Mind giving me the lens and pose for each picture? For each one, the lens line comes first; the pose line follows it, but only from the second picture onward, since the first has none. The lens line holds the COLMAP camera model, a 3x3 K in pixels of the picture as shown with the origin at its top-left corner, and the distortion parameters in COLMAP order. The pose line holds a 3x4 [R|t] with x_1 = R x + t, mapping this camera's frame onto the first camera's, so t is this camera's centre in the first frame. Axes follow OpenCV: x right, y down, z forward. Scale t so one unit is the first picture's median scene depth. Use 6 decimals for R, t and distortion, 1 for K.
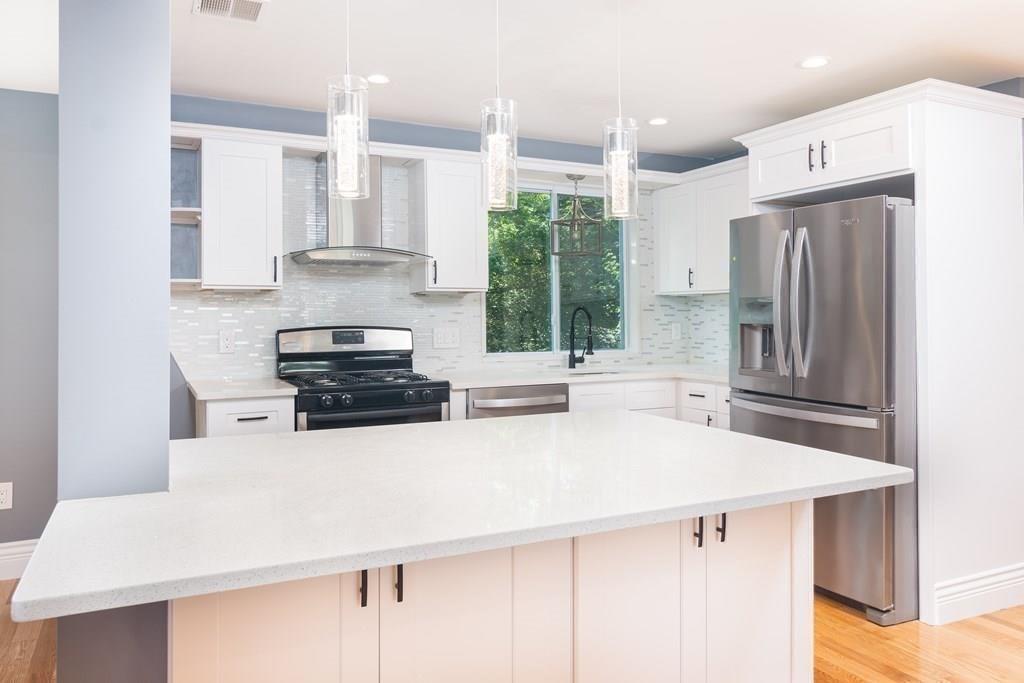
lens RADIAL K [[715.4, 0, 506.3], [0, 715.4, 303.9], [0, 0, 1]] dist [-0.006672, -0.001074]
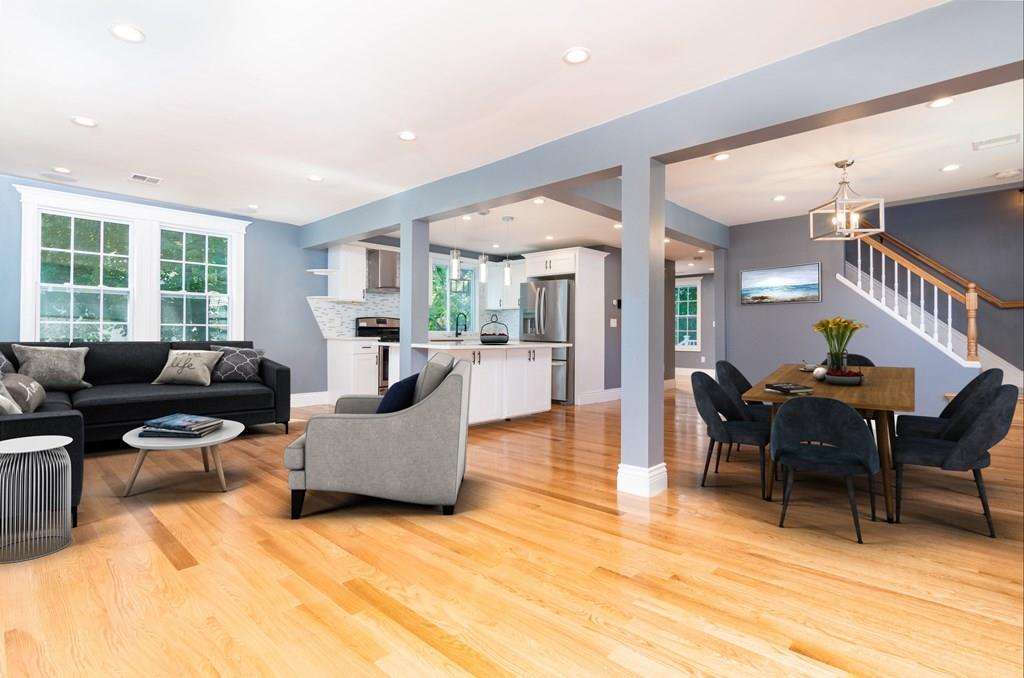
lens RADIAL K [[501.1, 0, 504.1], [0, 501.1, 335.4], [0, 0, 1]] dist [-0.001033, 0.001126]
pose [[0.931251, 0.006810, 0.364314, -0.498931], [-0.013354, 0.999792, 0.015447, 0.066875], [-0.364133, -0.019250, 0.931148, -0.900989]]
